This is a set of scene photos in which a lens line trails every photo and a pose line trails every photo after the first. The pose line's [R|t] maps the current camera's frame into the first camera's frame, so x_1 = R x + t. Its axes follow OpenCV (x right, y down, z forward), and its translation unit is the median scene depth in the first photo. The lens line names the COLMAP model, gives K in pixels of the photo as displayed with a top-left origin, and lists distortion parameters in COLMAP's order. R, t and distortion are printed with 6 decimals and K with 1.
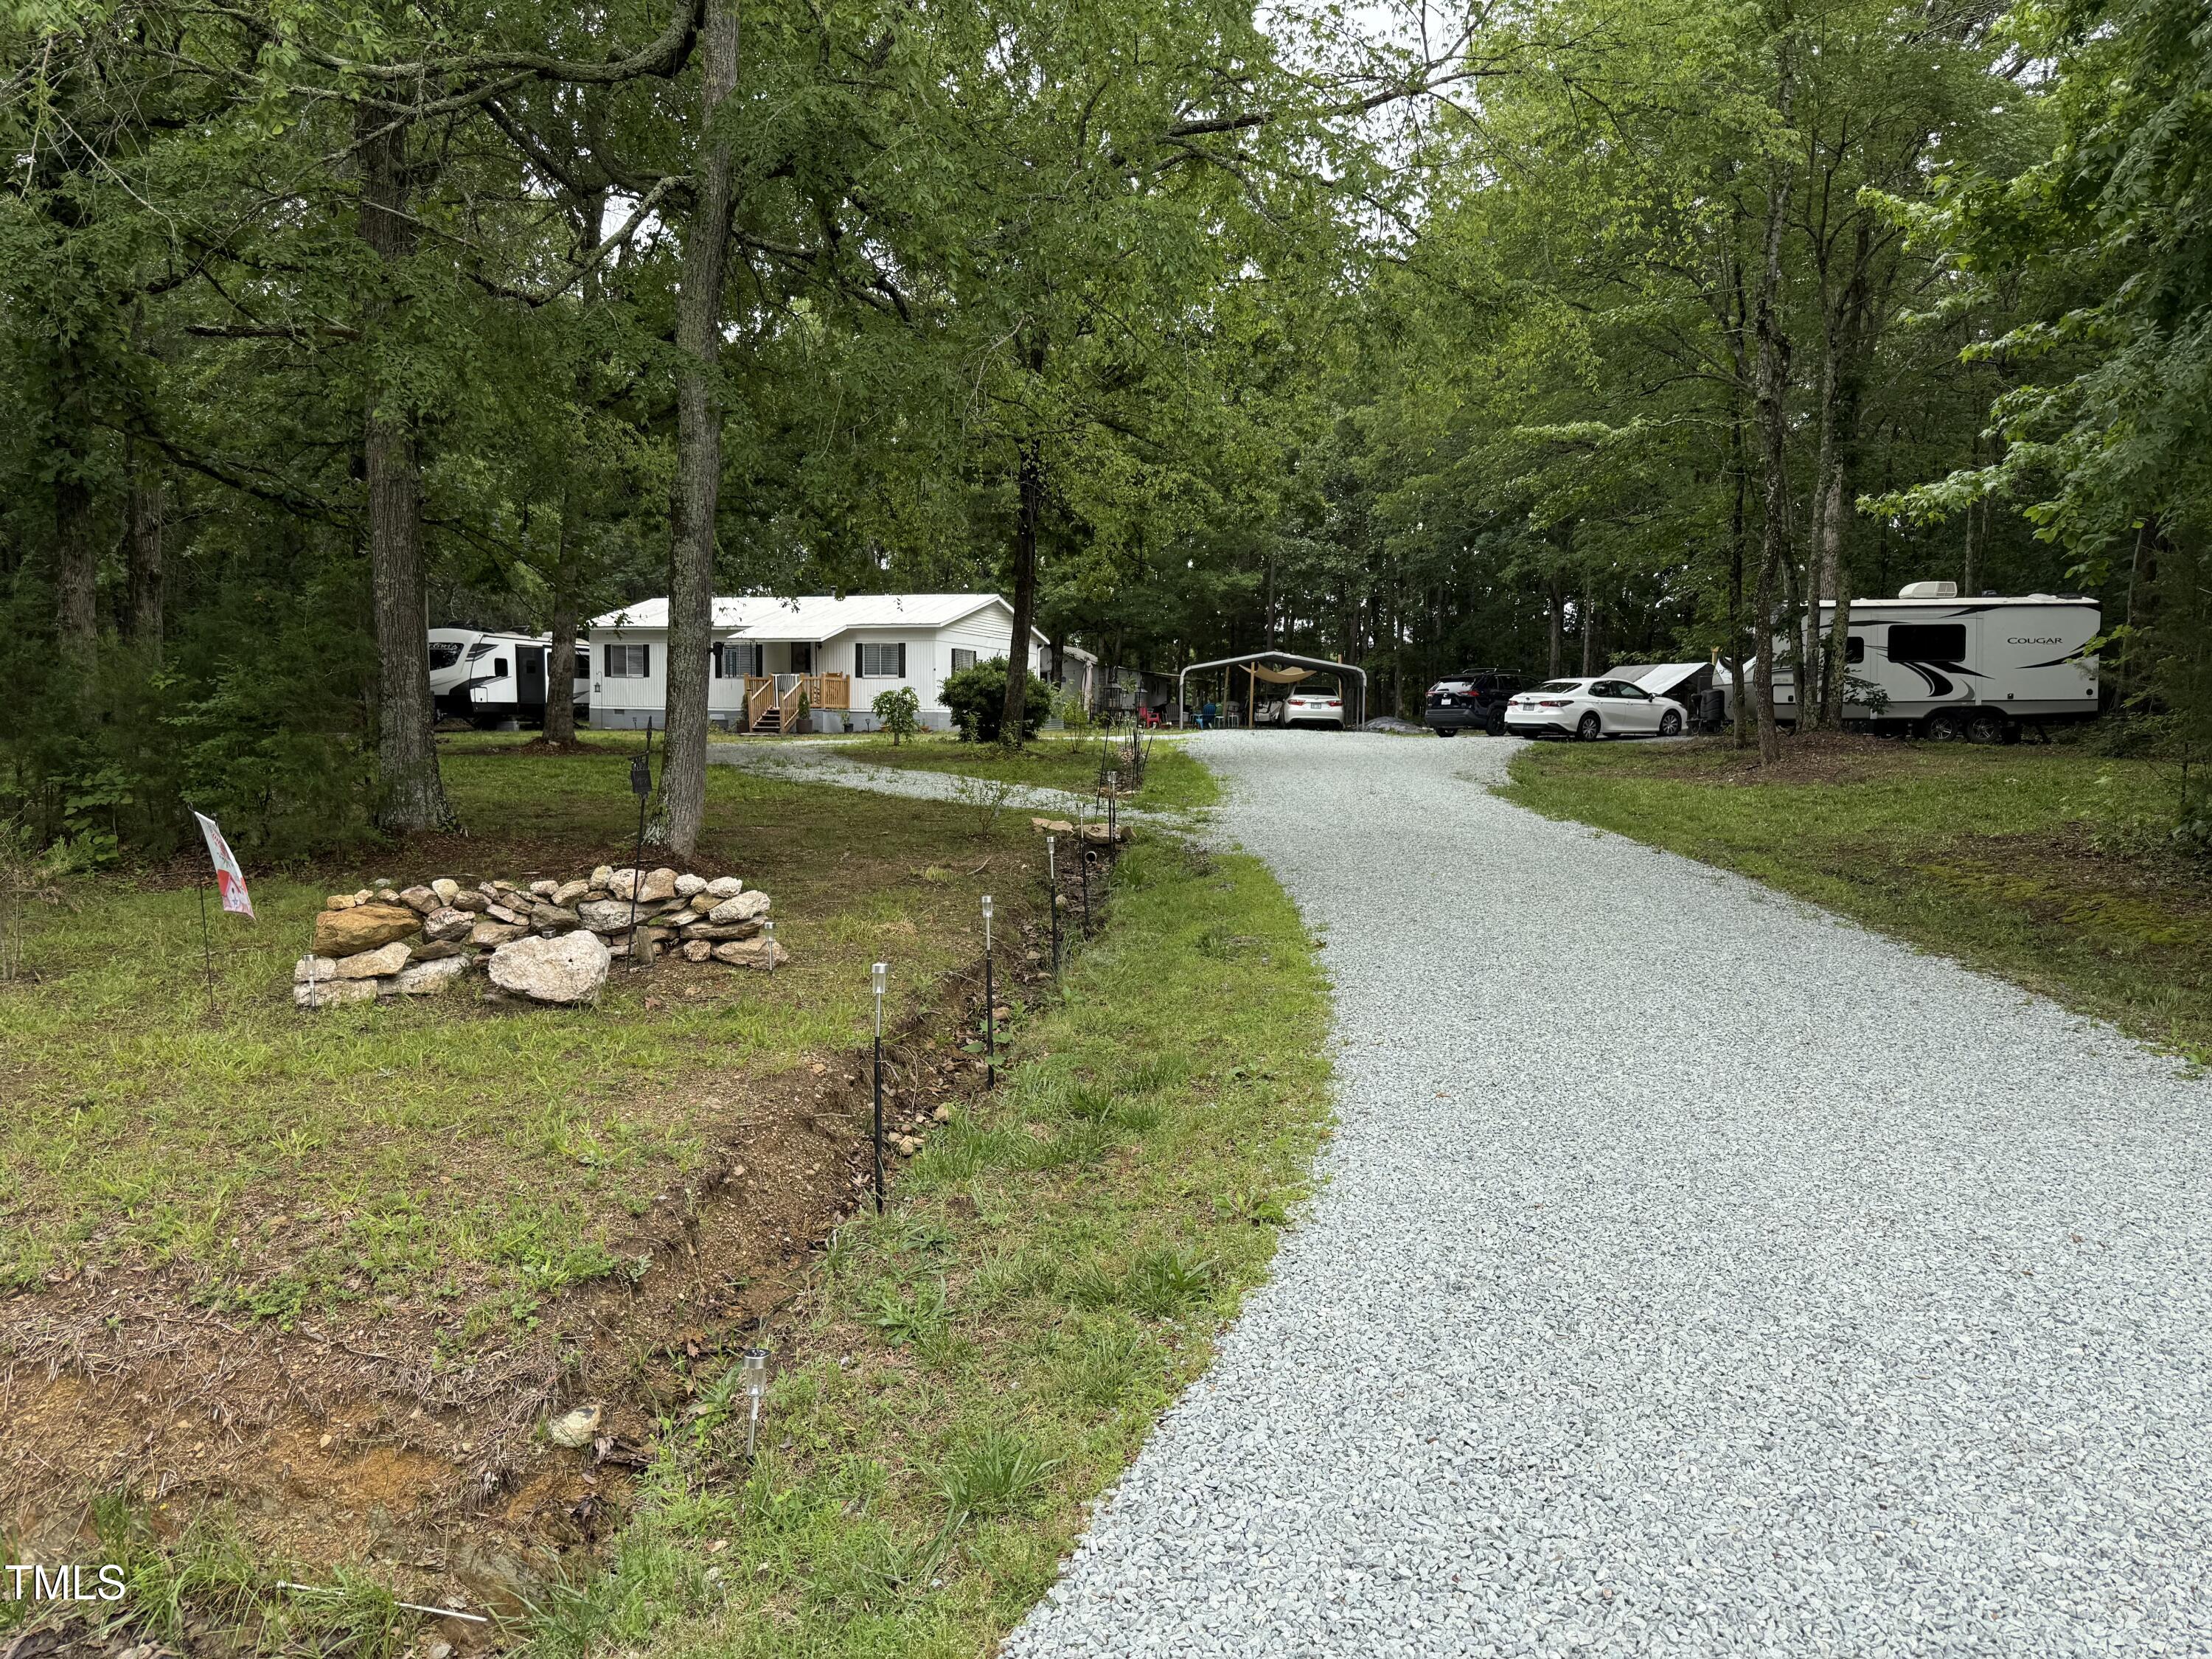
lens RADIAL K [[1548.4, 0, 1106.0], [0, 1548.4, 829.5], [0, 0, 1]] dist [0.166940, -0.272166]
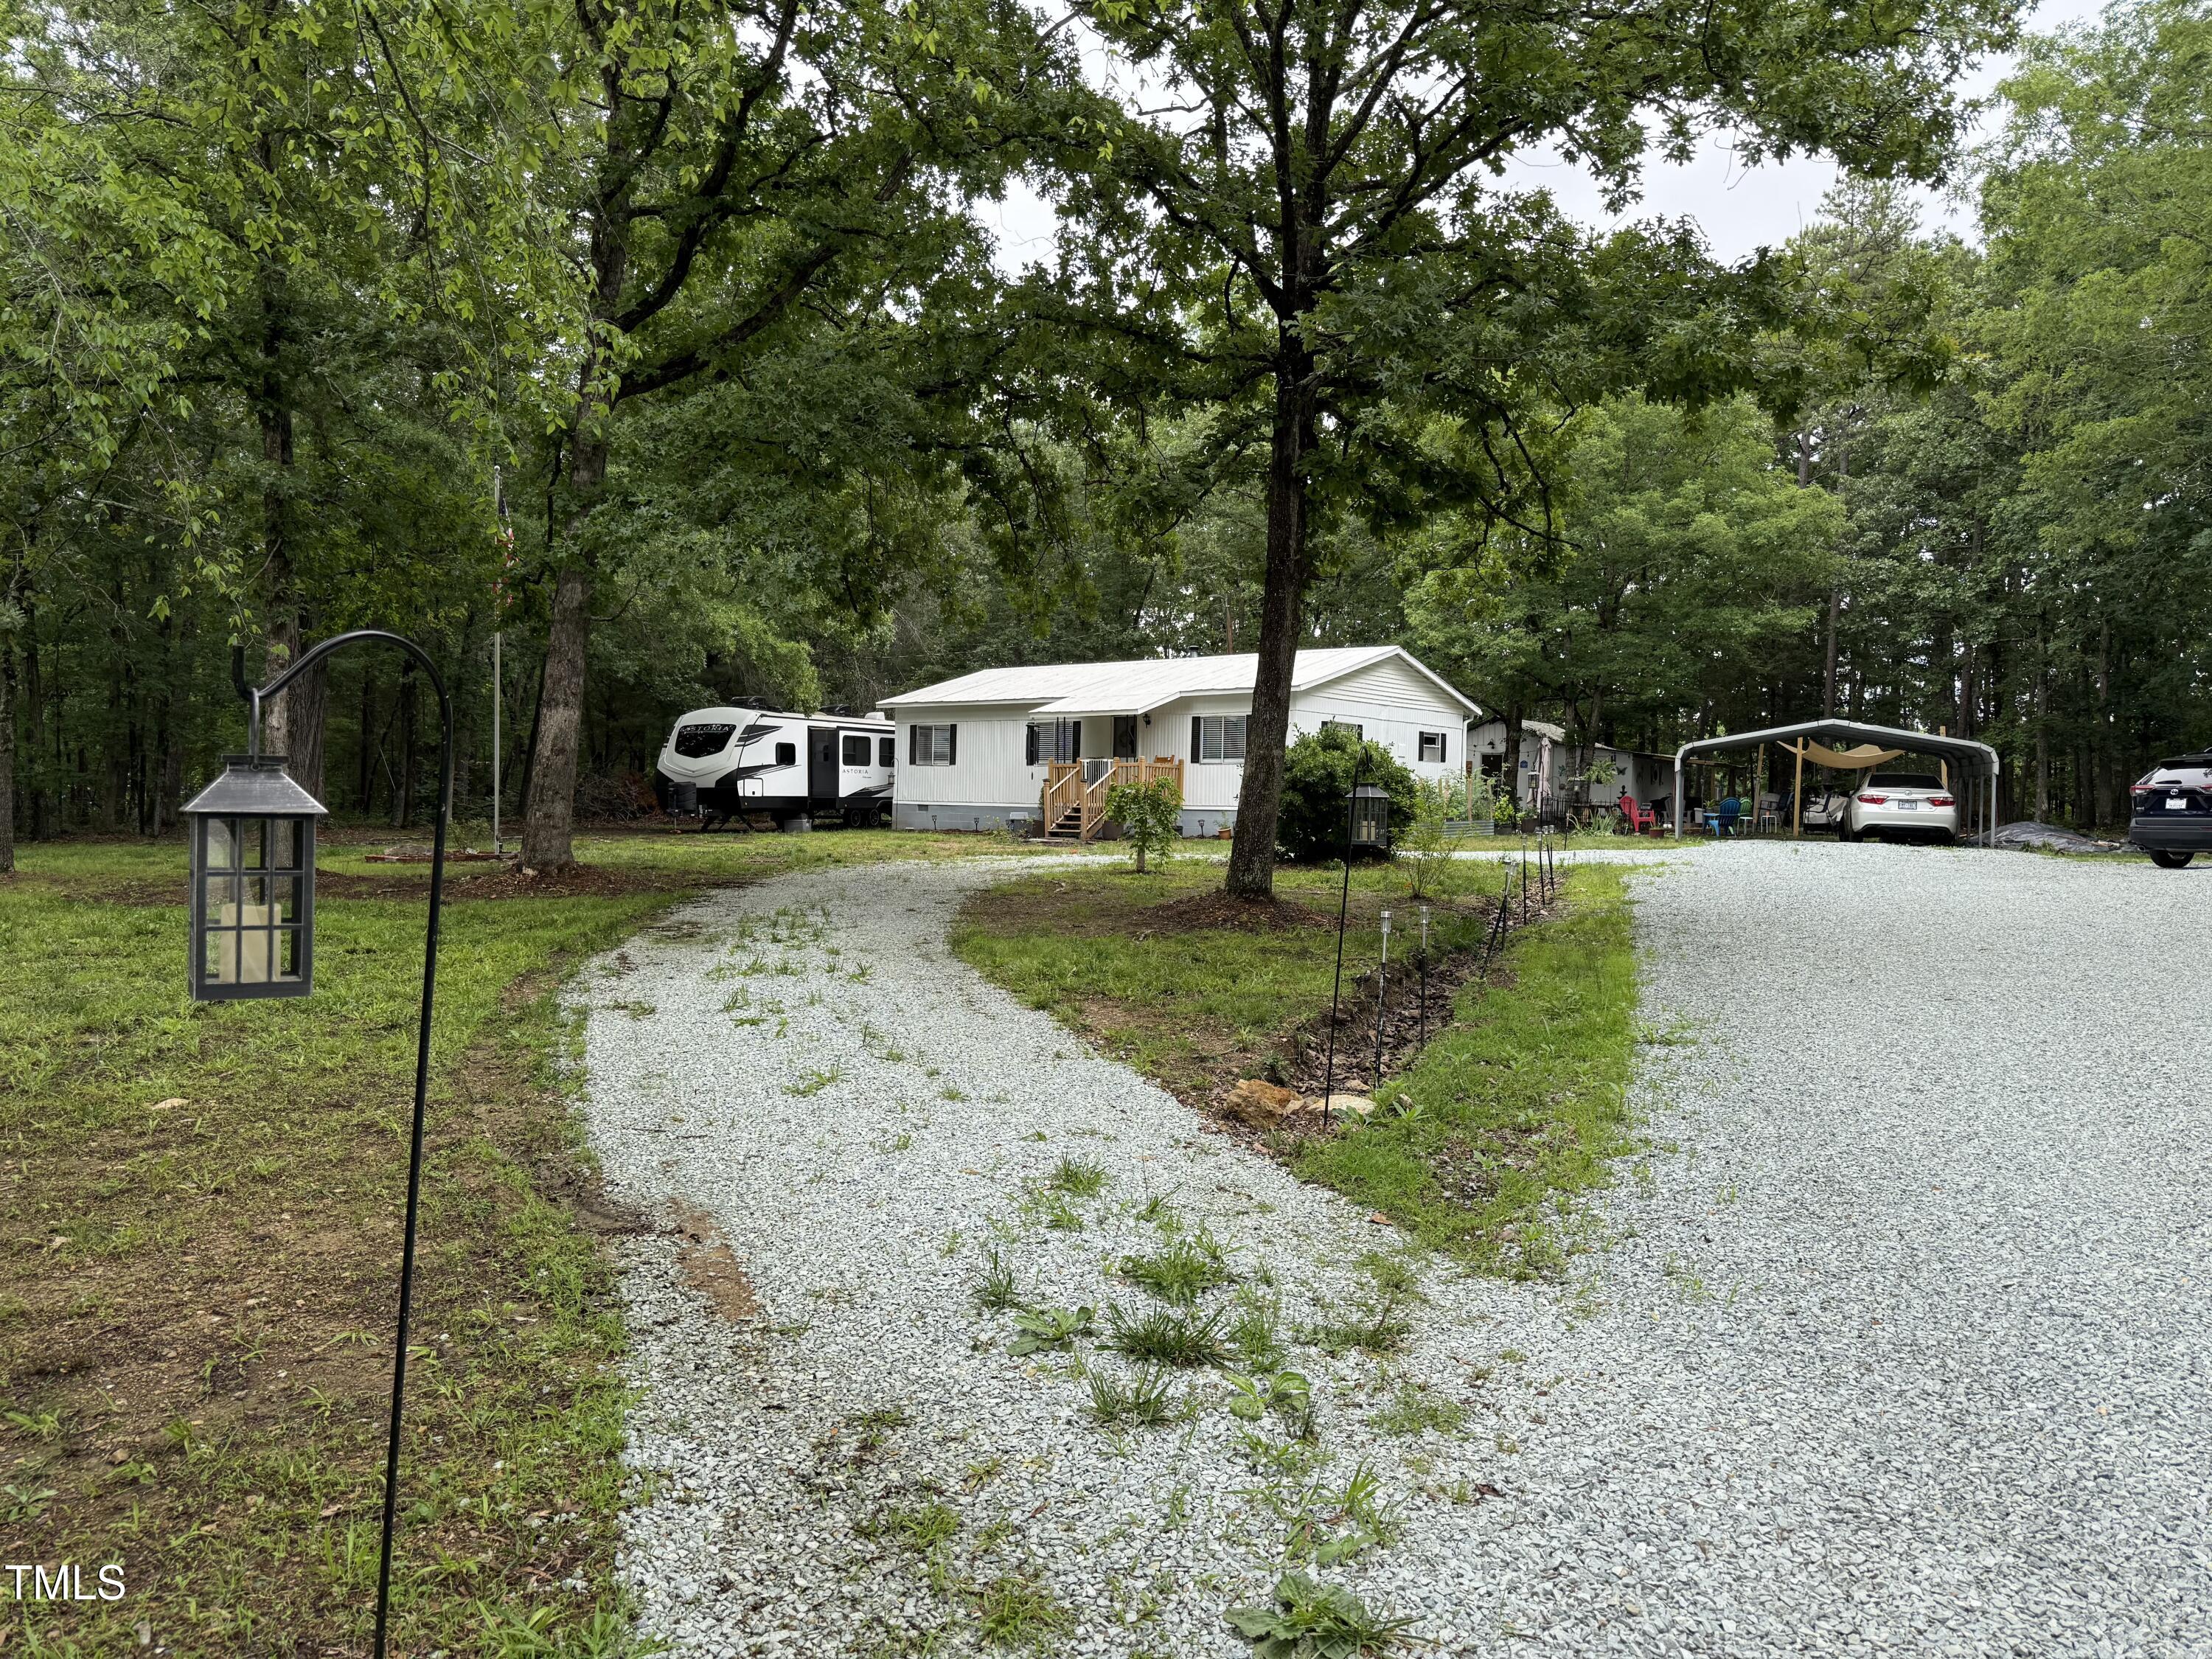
lens RADIAL K [[1521.6, 0, 1117.8], [0, 1521.6, 823.5], [0, 0, 1]] dist [0.137742, -0.258932]
pose [[0.946787, 0.010290, -0.321697, 0.034655], [-0.029143, 0.998124, -0.053847, -0.028948], [0.320540, 0.060357, 0.945310, 0.306956]]
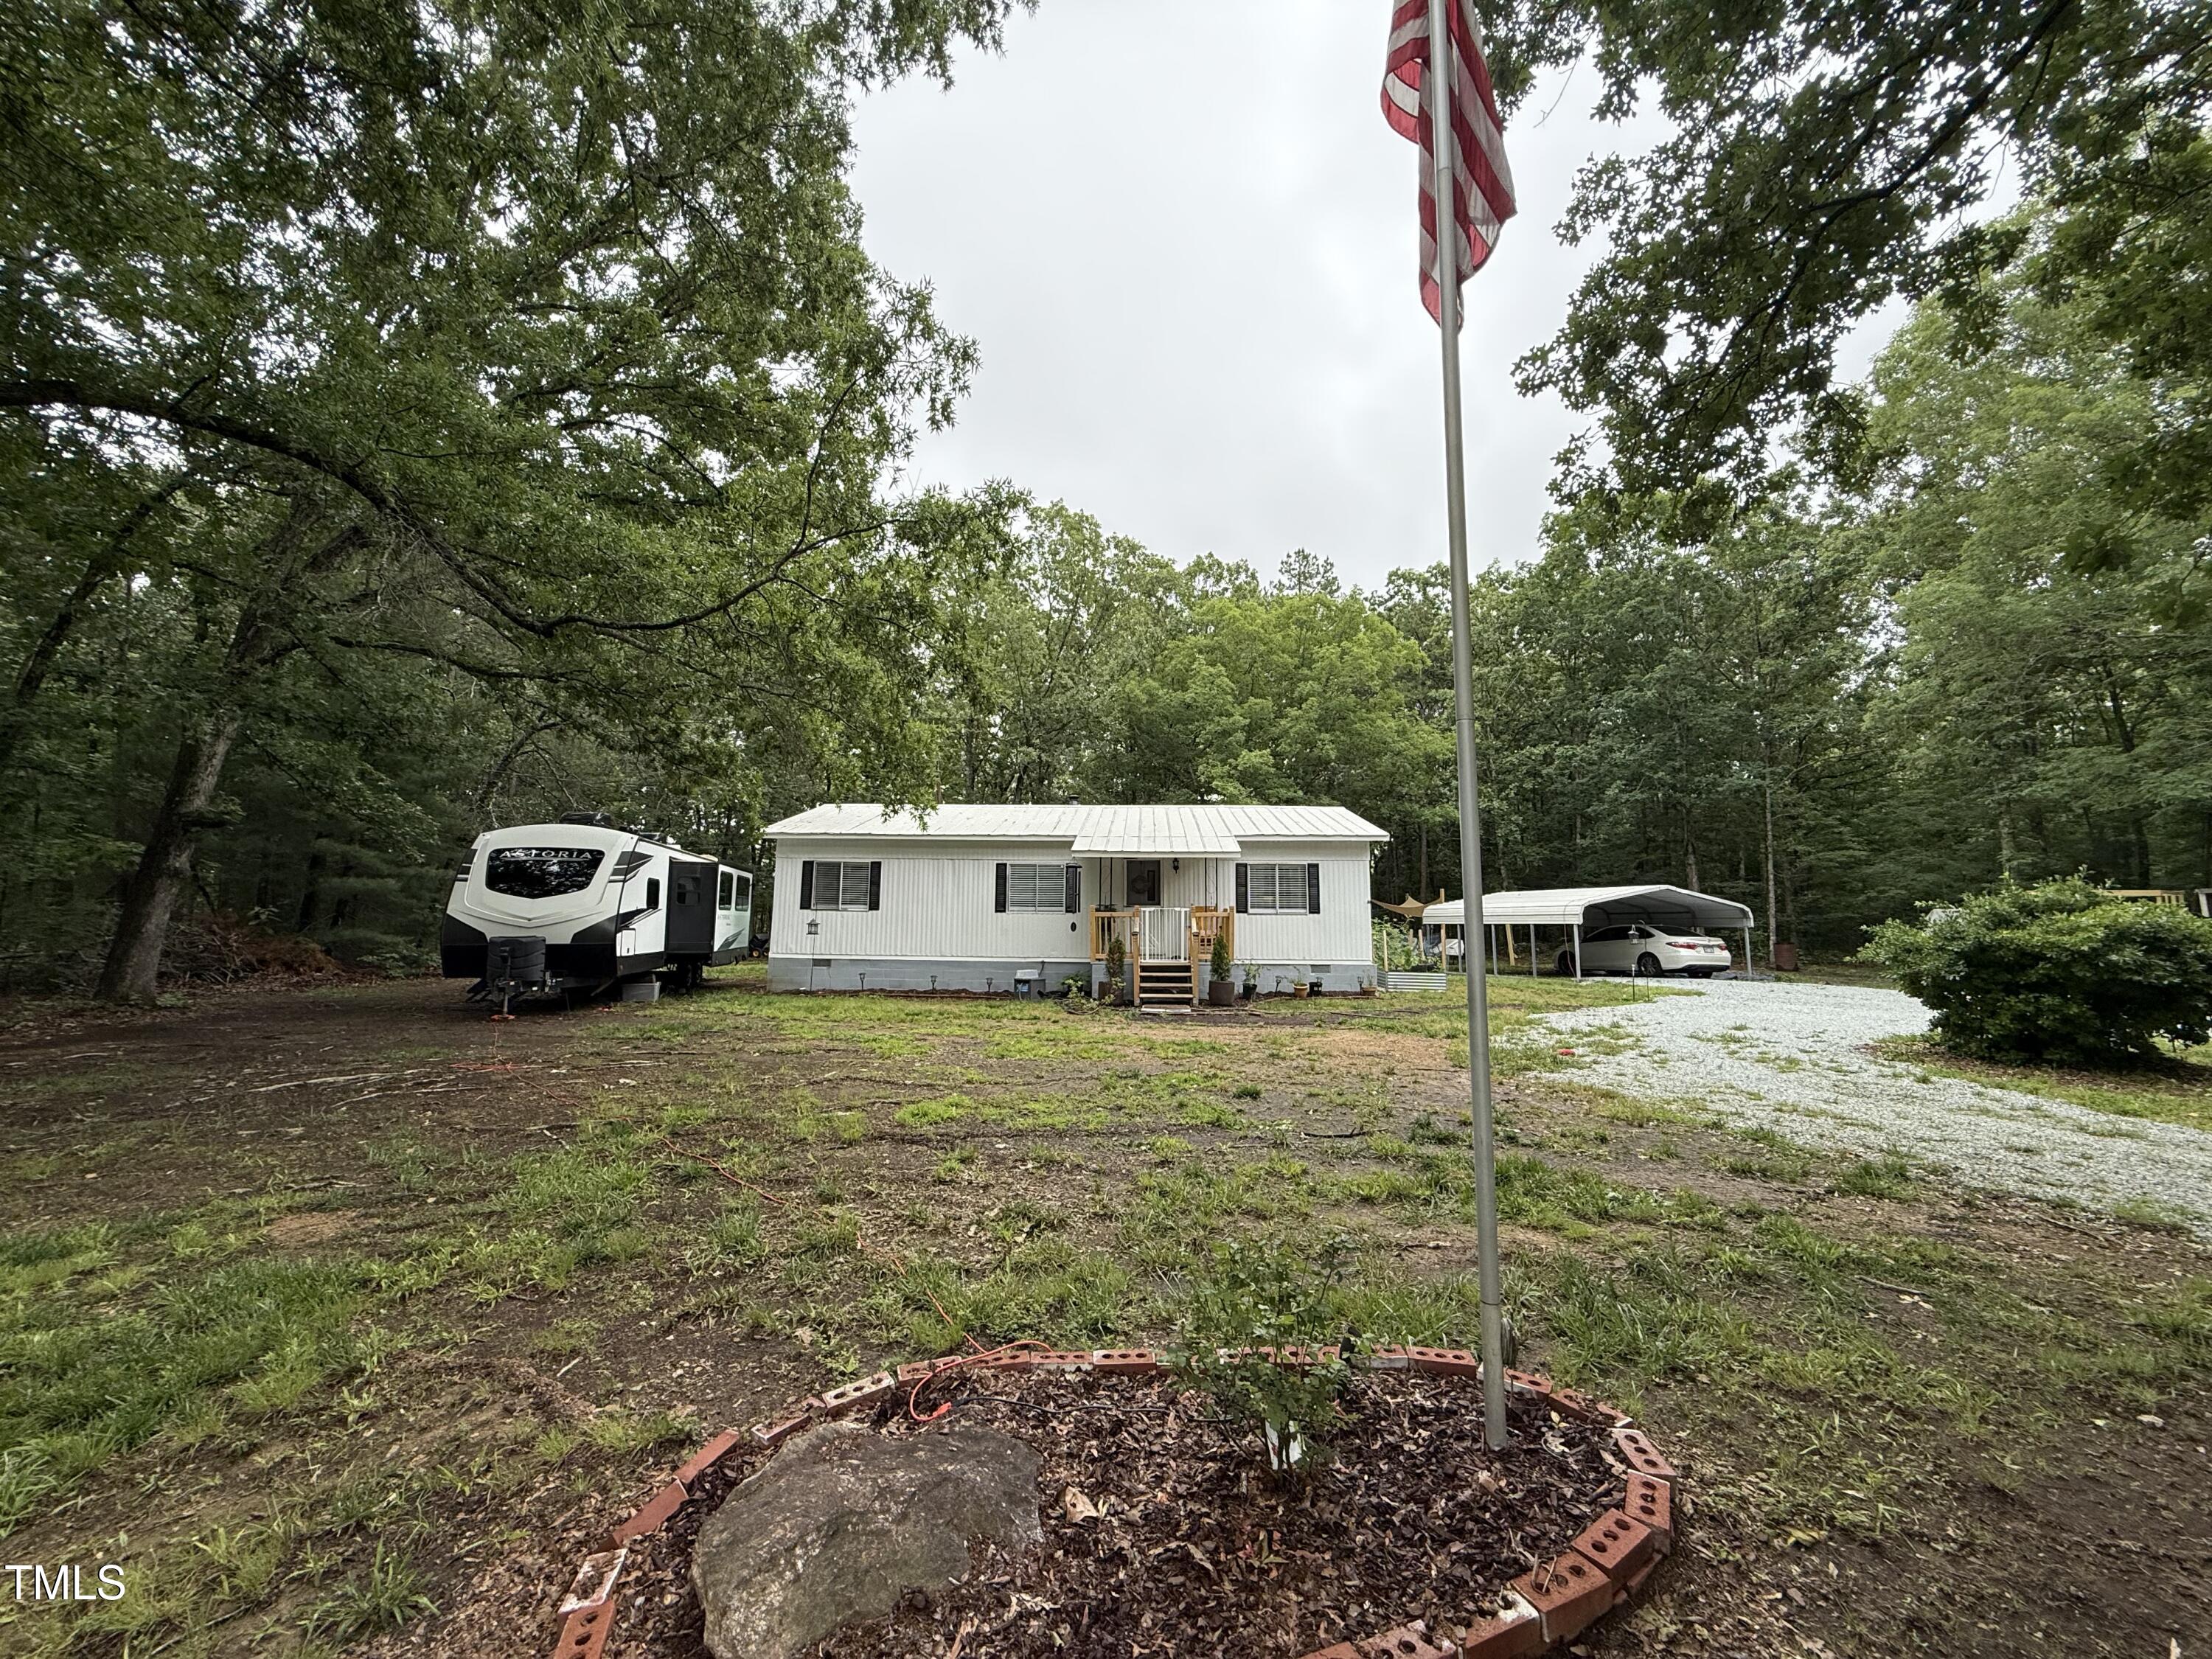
lens RADIAL K [[886.1, 0, 1102.5], [0, 886.1, 823.7], [0, 0, 1]] dist [0.001320, 0.000461]
pose [[0.942920, 0.040964, 0.330489, -0.333445], [0.021387, 0.982908, -0.182852, -0.064037], [-0.332330, 0.179483, 0.925928, 0.629930]]
